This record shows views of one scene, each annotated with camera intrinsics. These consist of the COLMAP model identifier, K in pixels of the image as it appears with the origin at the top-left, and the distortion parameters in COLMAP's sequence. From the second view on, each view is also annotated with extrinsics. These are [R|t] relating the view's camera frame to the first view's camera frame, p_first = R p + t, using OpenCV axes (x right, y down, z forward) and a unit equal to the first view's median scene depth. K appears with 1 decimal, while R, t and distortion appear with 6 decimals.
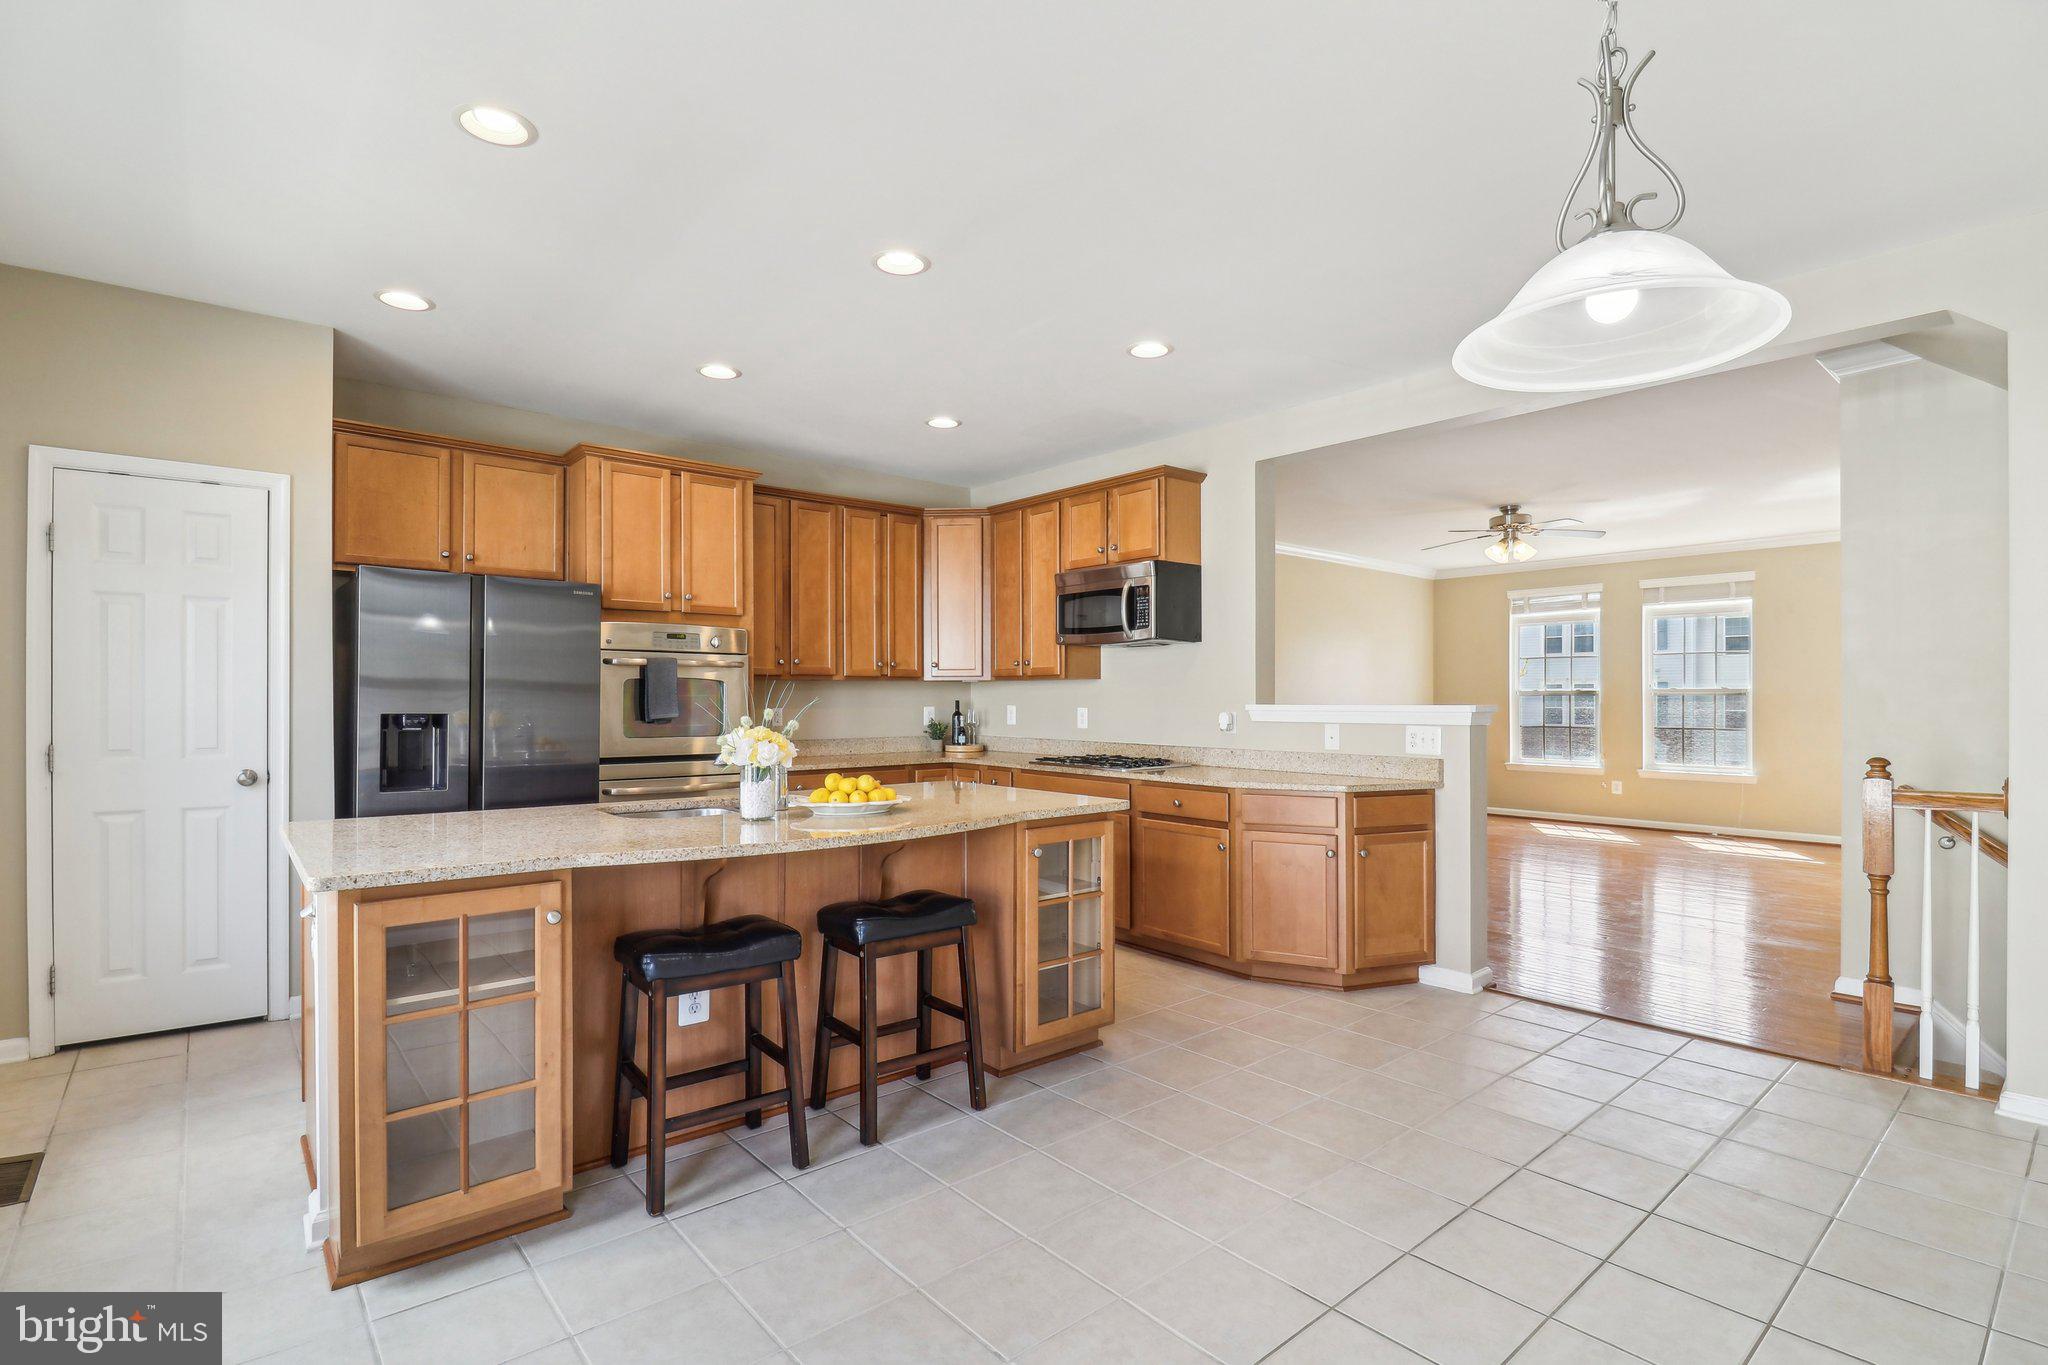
lens RADIAL K [[987.8, 0, 1011.8], [0, 987.8, 687.1], [0, 0, 1]] dist [-0.018211, -0.002598]
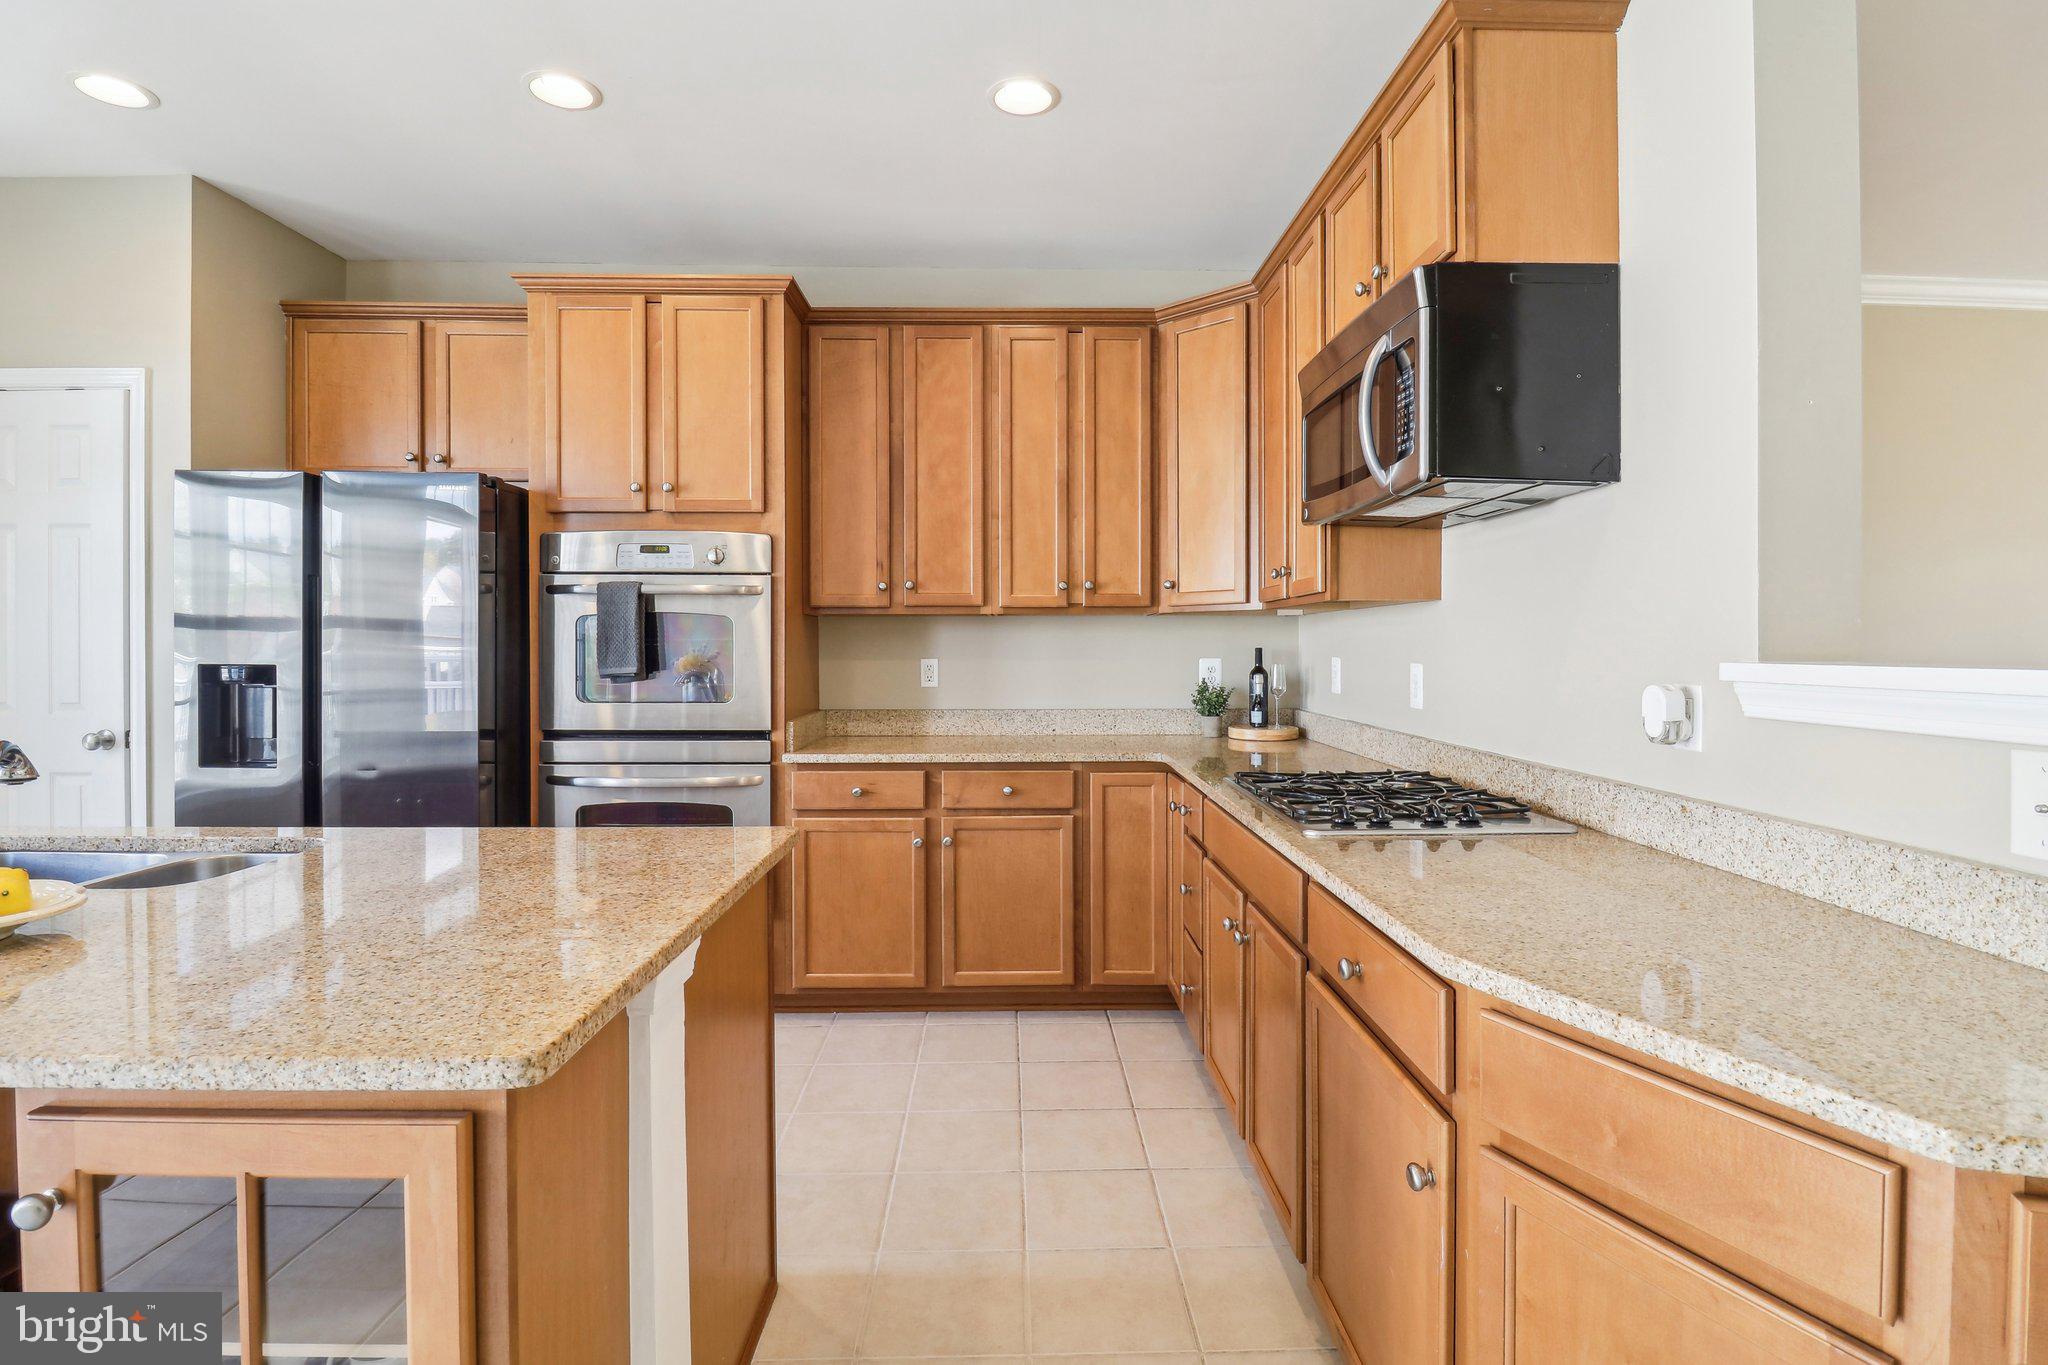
lens RADIAL K [[987.8, 0, 1035.6], [0, 987.8, 666.2], [0, 0, 1]] dist [-0.018211, -0.002598]
pose [[0.783435, 0.013003, -0.621337, 0.226397], [0.006163, 0.999569, 0.028689, 0.007650], [0.621443, -0.026305, 0.783018, 0.547100]]
